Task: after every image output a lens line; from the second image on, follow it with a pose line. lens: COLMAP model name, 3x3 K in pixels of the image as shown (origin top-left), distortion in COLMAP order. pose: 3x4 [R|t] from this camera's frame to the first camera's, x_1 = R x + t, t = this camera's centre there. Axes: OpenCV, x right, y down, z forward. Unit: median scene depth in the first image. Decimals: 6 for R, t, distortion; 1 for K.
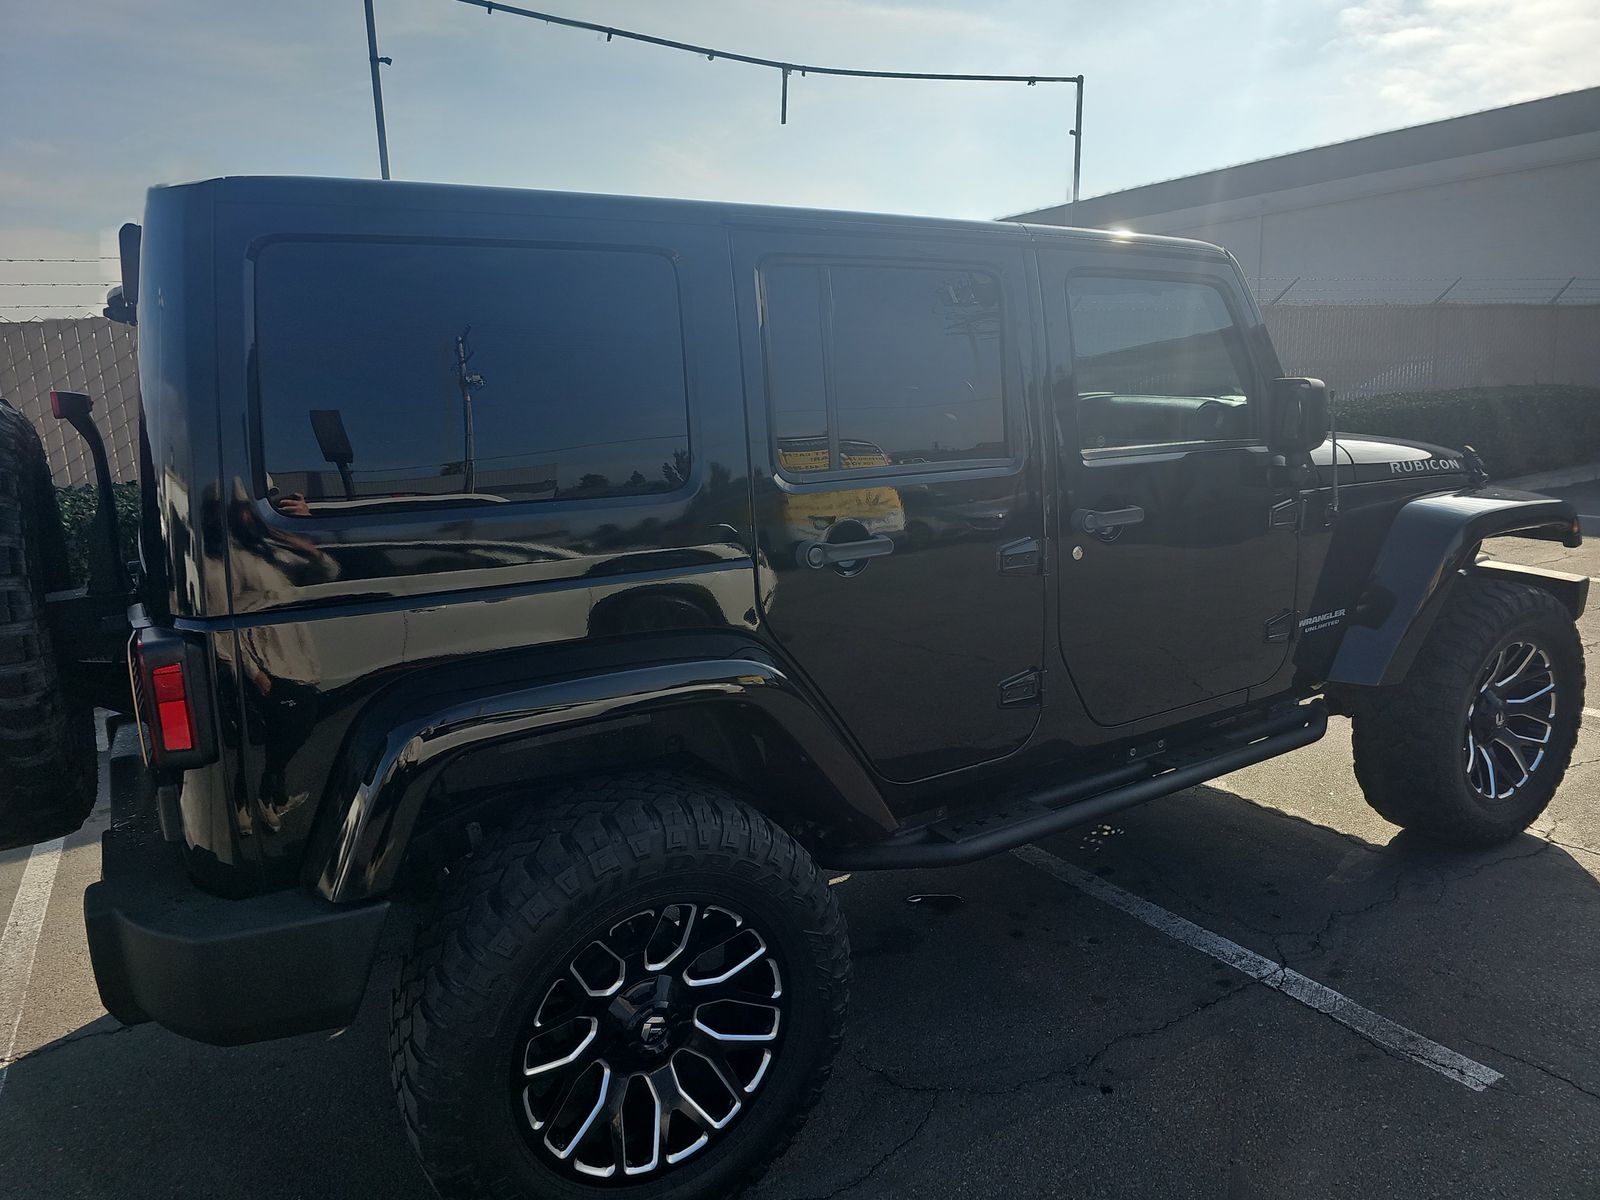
lens RADIAL K [[1093.7, 0, 797.1], [0, 1093.7, 607.7], [0, 0, 1]] dist [0.037195, -0.054979]
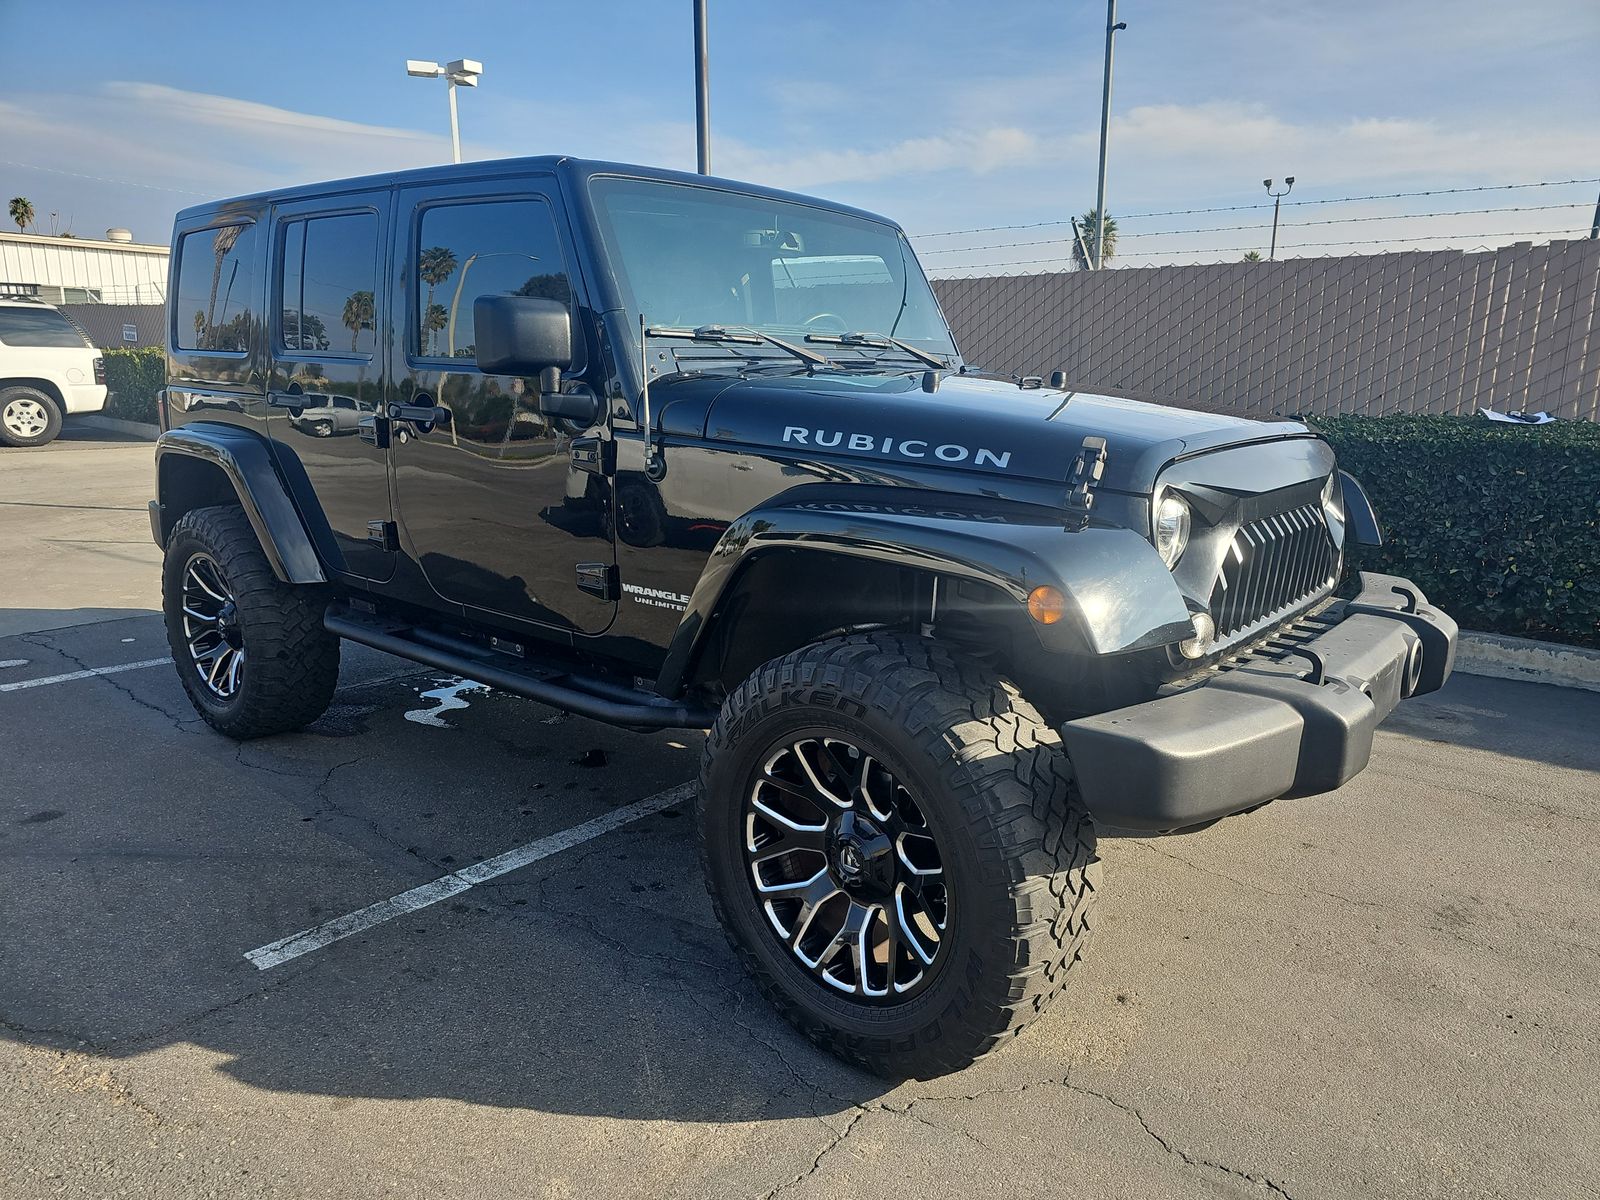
lens RADIAL K [[1093.7, 0, 797.1], [0, 1093.7, 607.7], [0, 0, 1]] dist [0.037195, -0.054979]
pose [[0.277999, 0.241041, -0.929847, 1.306893], [-0.200670, 0.961219, 0.189179, -0.161842], [0.939387, 0.134001, 0.315588, 0.855857]]
